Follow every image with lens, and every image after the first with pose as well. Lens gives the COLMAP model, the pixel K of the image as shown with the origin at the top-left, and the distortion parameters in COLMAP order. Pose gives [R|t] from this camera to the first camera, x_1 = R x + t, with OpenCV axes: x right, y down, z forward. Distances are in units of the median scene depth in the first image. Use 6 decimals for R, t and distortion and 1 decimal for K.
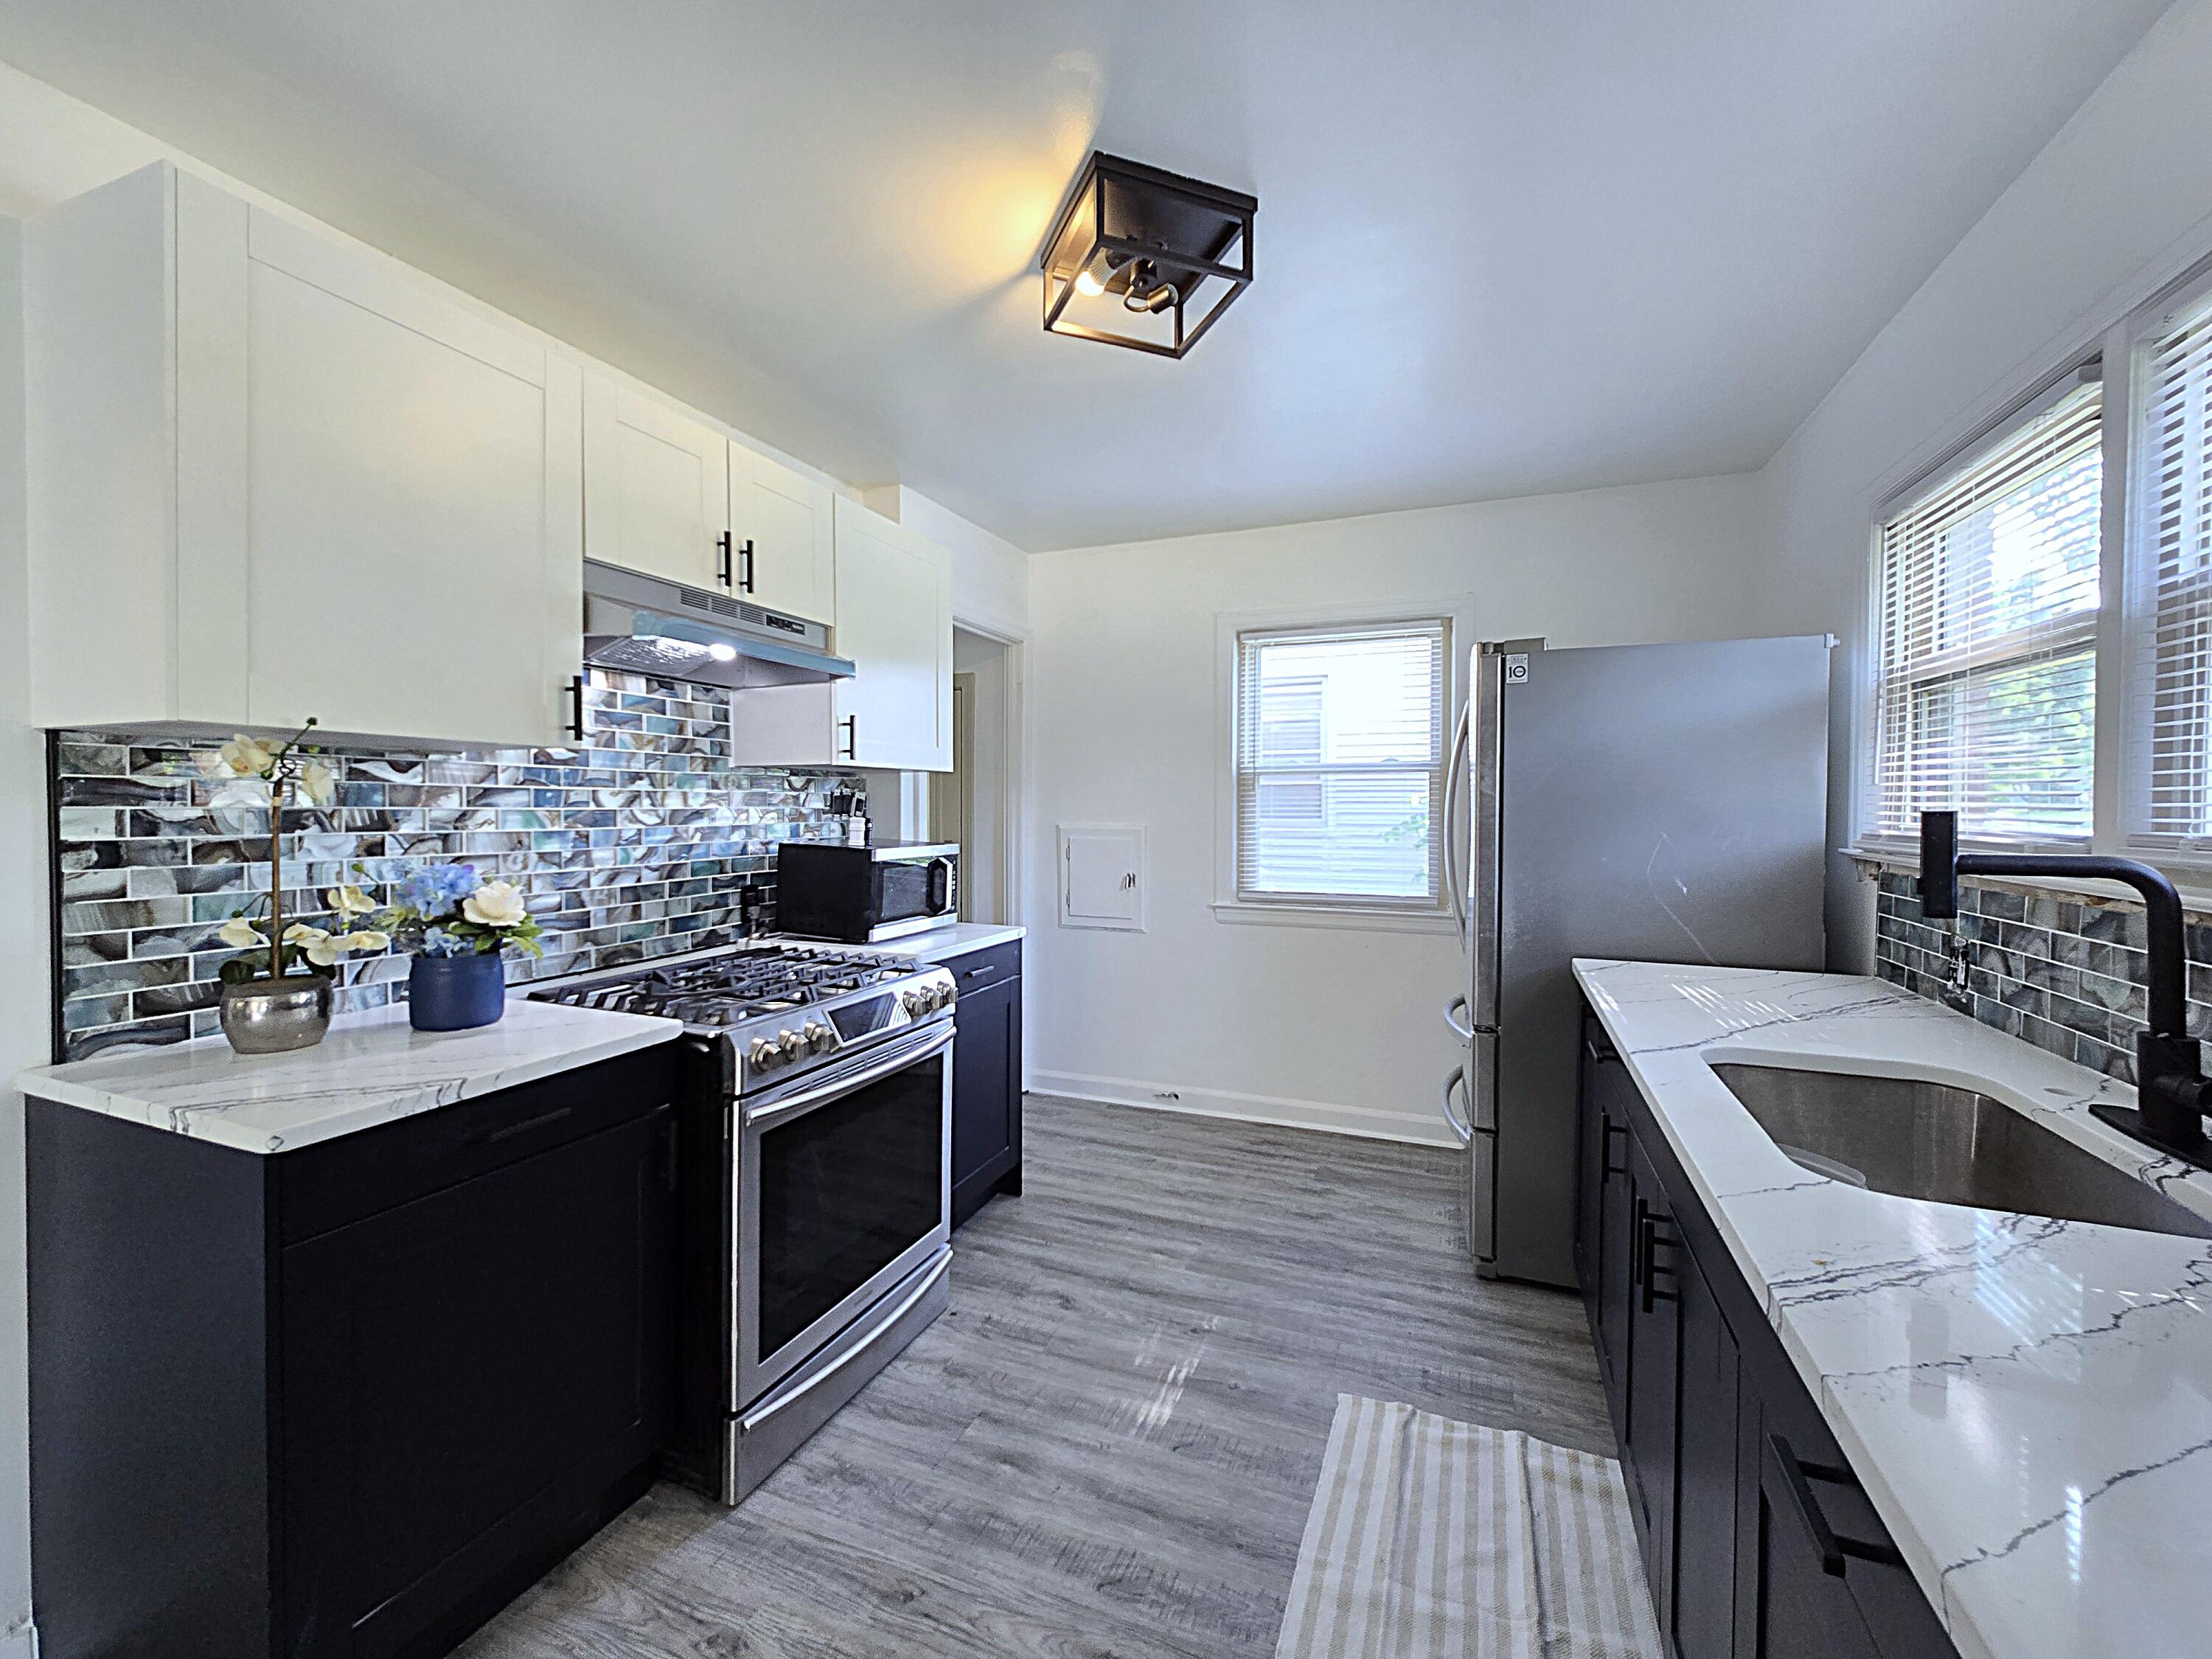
lens RADIAL K [[901.2, 0, 1119.8], [0, 901.2, 820.4], [0, 0, 1]] dist [-0.002066, -0.000323]
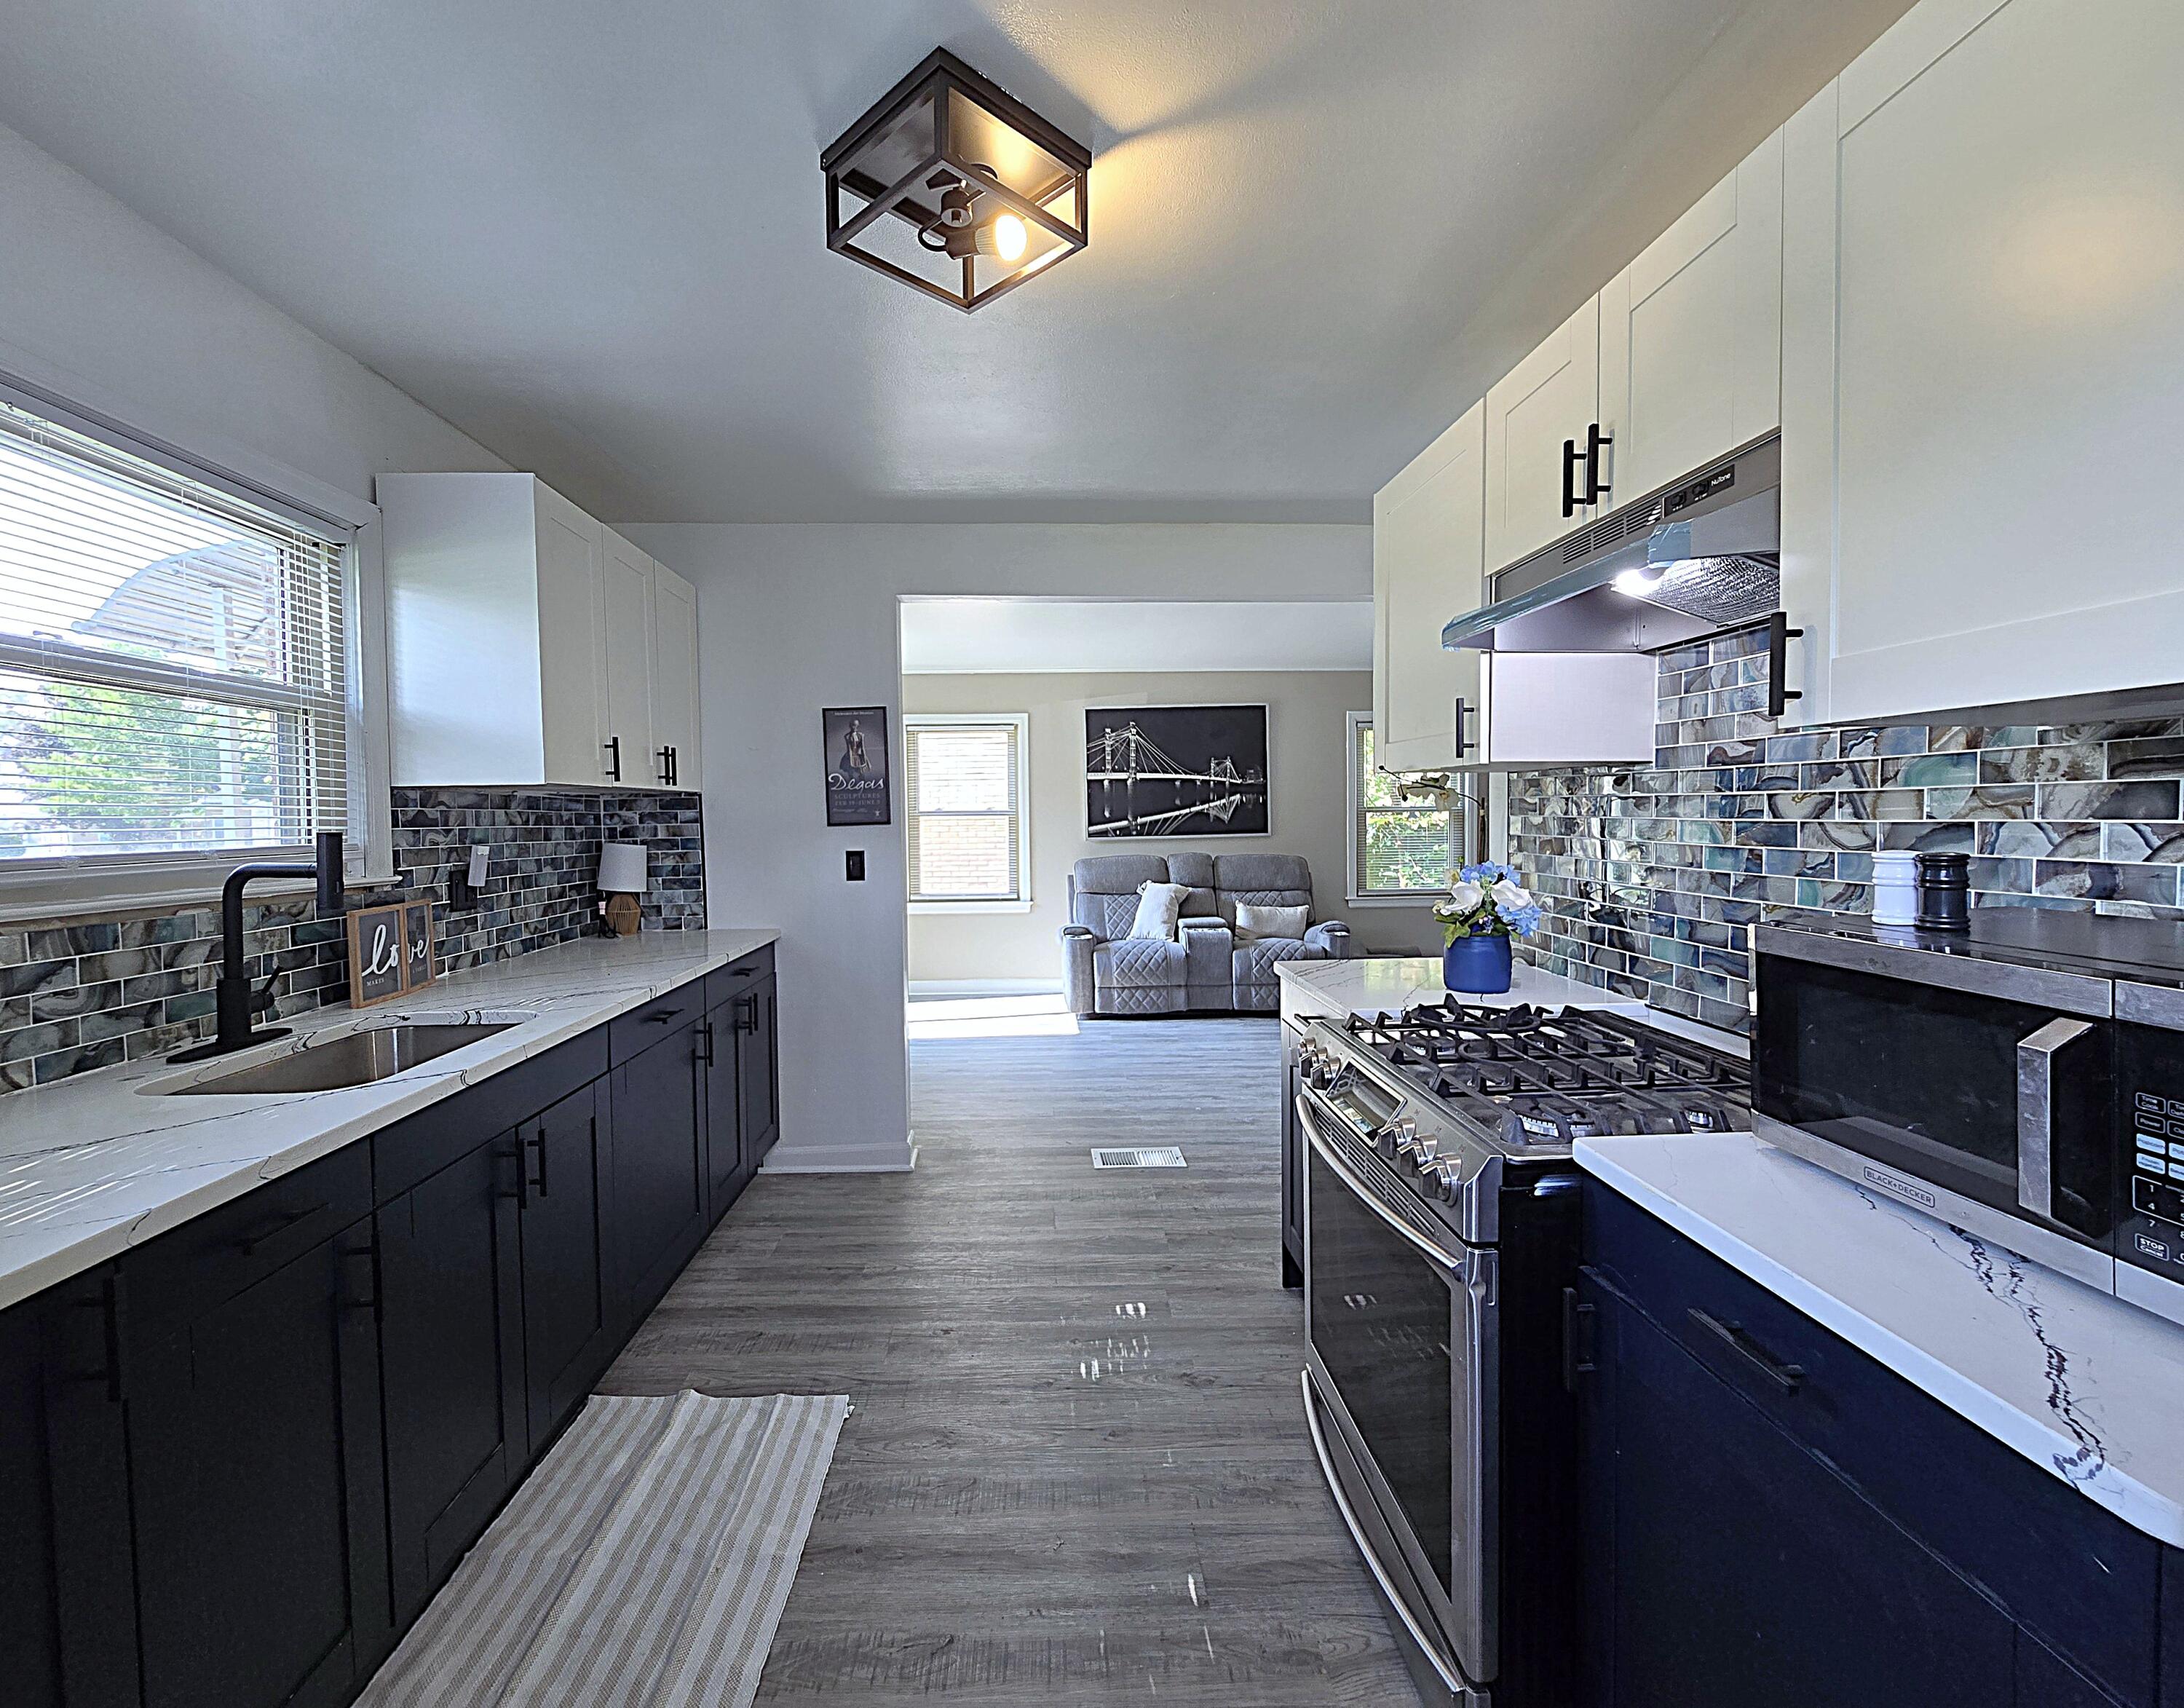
lens RADIAL K [[930.9, 0, 1051.0], [0, 930.9, 847.4], [0, 0, 1]] dist [-0.002217, -0.000471]
pose [[-0.920664, 0.022628, -0.389701, 0.227231], [0.002698, 0.998663, 0.051614, -0.030094], [0.390348, 0.046467, -0.919494, 1.409558]]
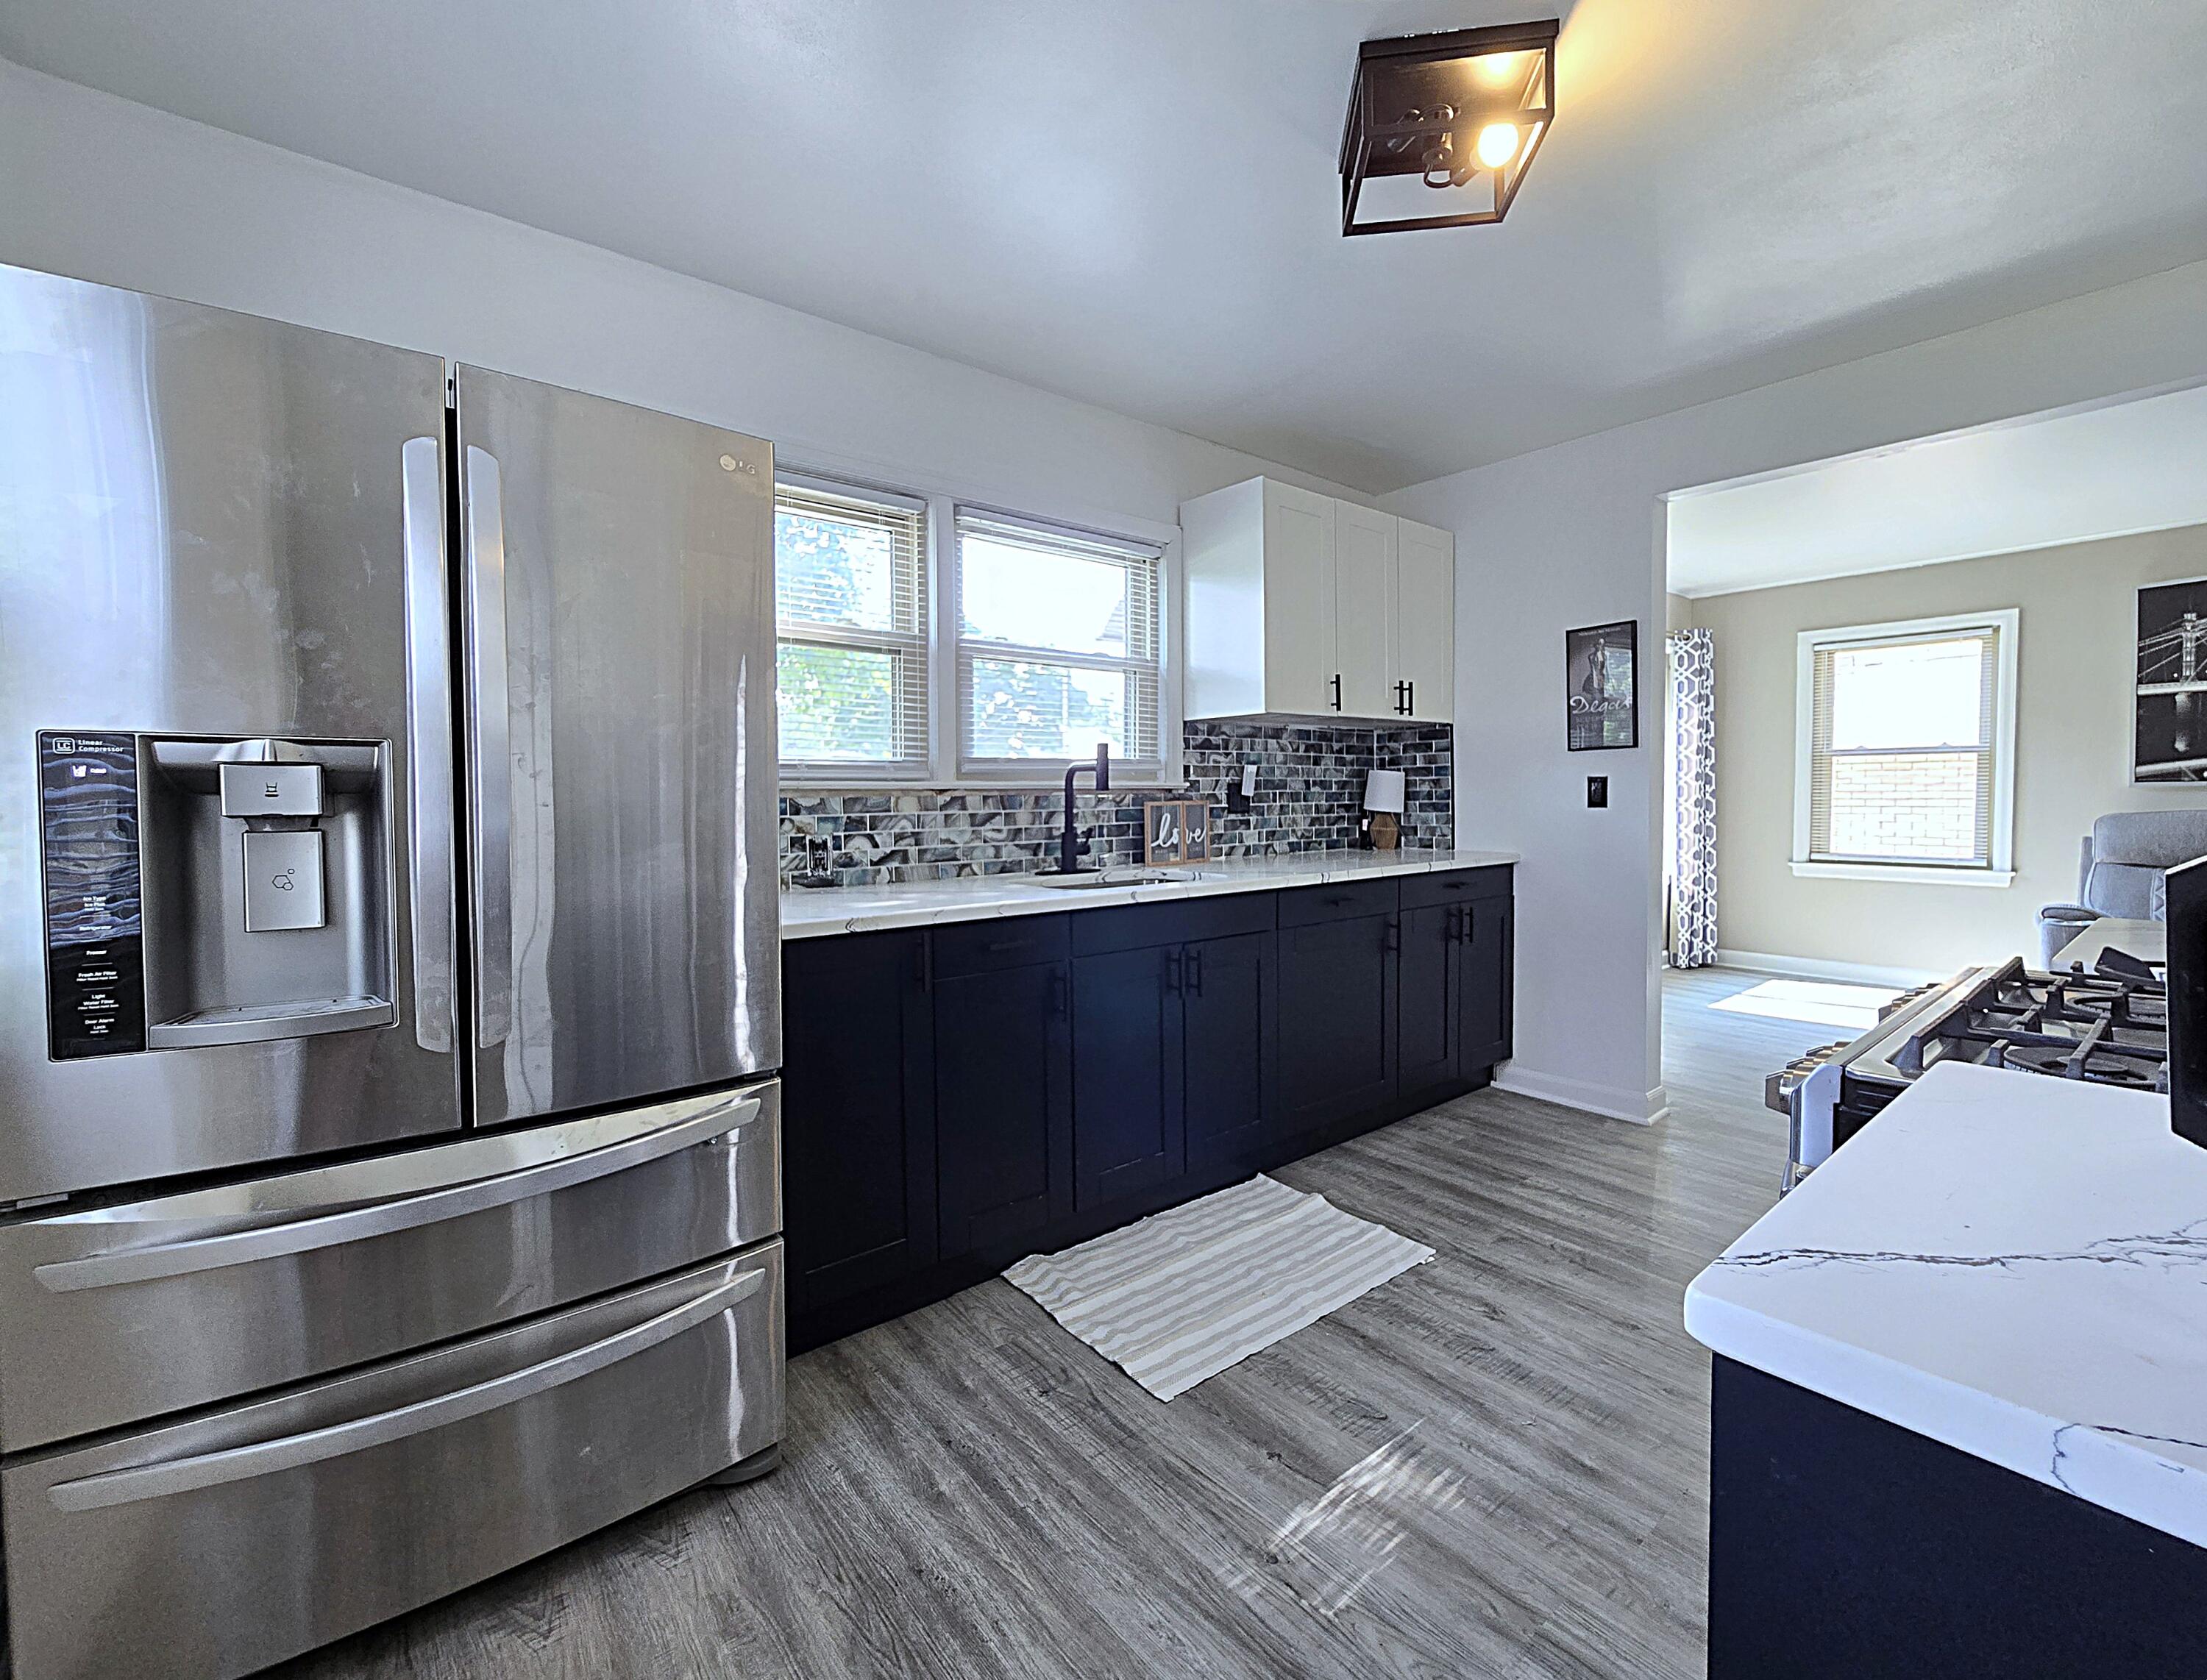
lens RADIAL K [[953.4, 0, 1098.4], [0, 953.4, 824.9], [0, 0, 1]] dist [-0.001626, -0.000256]
pose [[-0.869896, -0.011190, 0.493107, -0.125751], [0.018130, 0.998342, 0.054637, 0.032511], [-0.492901, 0.056468, -0.868251, 1.568121]]
